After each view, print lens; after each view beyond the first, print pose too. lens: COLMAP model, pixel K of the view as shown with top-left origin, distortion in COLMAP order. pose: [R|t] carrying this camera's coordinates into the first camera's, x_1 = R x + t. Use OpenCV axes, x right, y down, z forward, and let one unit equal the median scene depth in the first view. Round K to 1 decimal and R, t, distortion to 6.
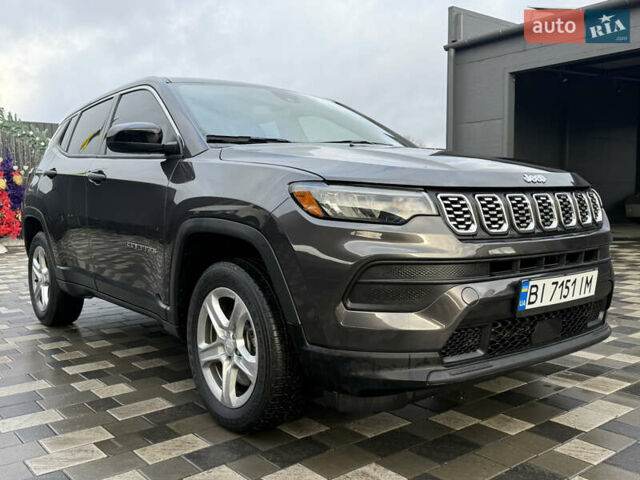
lens RADIAL K [[598.8, 0, 322.5], [0, 598.8, 231.4], [0, 0, 1]] dist [0.093514, -0.163660]
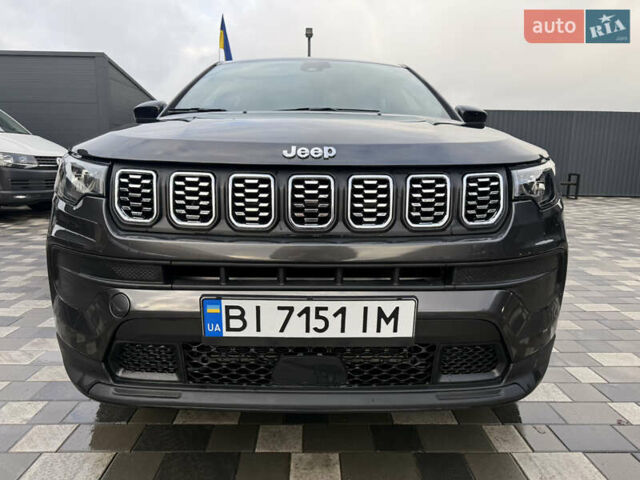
lens RADIAL K [[441.1, 0, 320.0], [0, 441.1, 240.0], [0, 0, 1]] dist [0.059184, -0.066687]
pose [[0.797616, 0.115778, -0.591949, 0.639724], [-0.057474, 0.991528, 0.116487, -0.046063], [0.600421, -0.058890, 0.797513, 0.578827]]
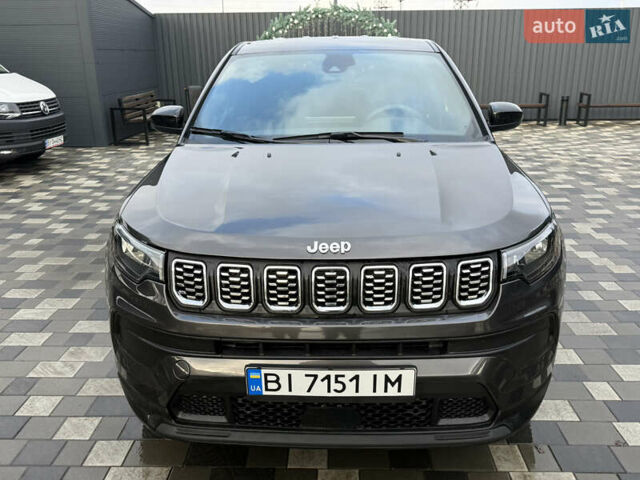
lens RADIAL K [[568.6, 0, 321.3], [0, 568.6, 226.8], [0, 0, 1]] dist [0.082876, -0.144839]
pose [[0.767283, 0.184770, -0.614115, 0.782001], [-0.037717, 0.968940, 0.244403, -0.291488], [0.640199, -0.164364, 0.750420, 0.397201]]
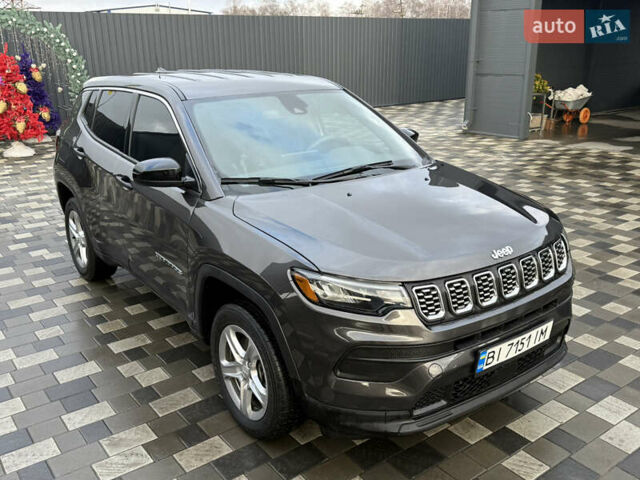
lens RADIAL K [[598.8, 0, 322.5], [0, 598.8, 231.4], [0, 0, 1]] dist [0.093514, -0.163660]
pose [[0.999404, 0.007831, -0.033627, 0.042662], [0.000284, 0.972038, 0.234822, -0.382582], [0.034526, -0.234691, 0.971457, -0.123475]]
